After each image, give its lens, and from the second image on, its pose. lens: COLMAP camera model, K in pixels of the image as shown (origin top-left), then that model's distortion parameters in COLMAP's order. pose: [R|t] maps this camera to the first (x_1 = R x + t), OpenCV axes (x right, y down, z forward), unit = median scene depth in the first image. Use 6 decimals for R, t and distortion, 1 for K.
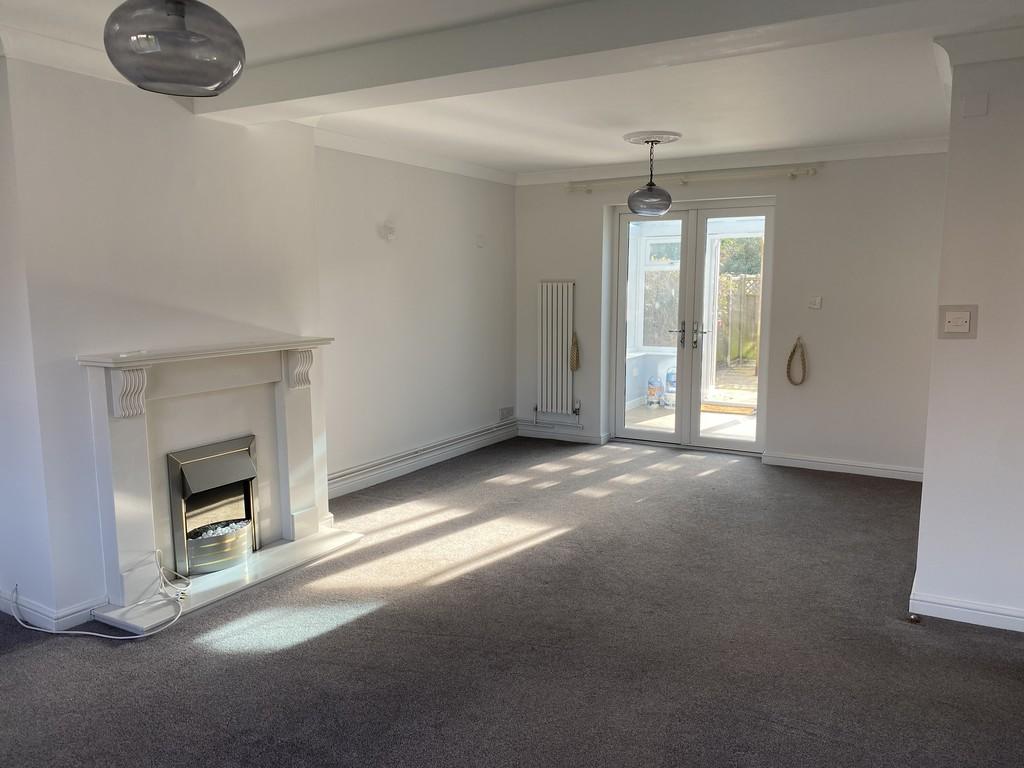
lens RADIAL K [[773.4, 0, 511.9], [0, 773.4, 385.2], [0, 0, 1]] dist [0.002387, 0.000627]
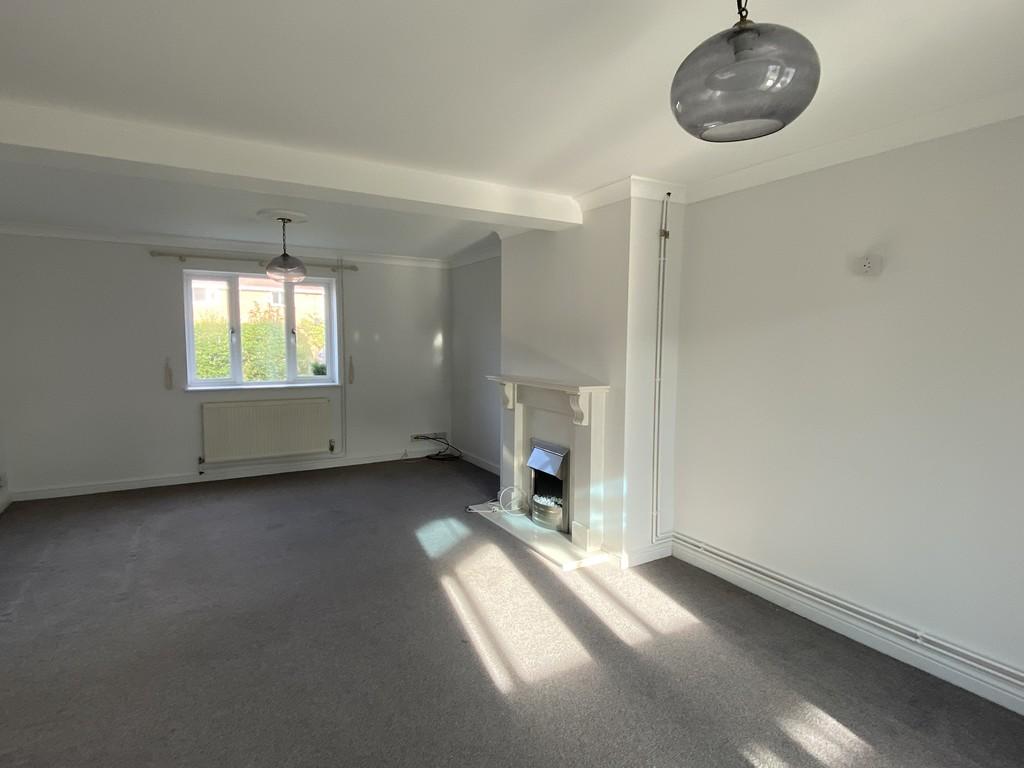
lens RADIAL K [[536.9, 0, 512.1], [0, 536.9, 383.6], [0, 0, 1]] dist [0.000662, 0.000130]
pose [[-0.487808, 0.075928, -0.869643, 0.477915], [-0.119811, 0.980960, 0.152852, -0.165230], [0.864690, 0.178755, -0.469422, 1.194587]]
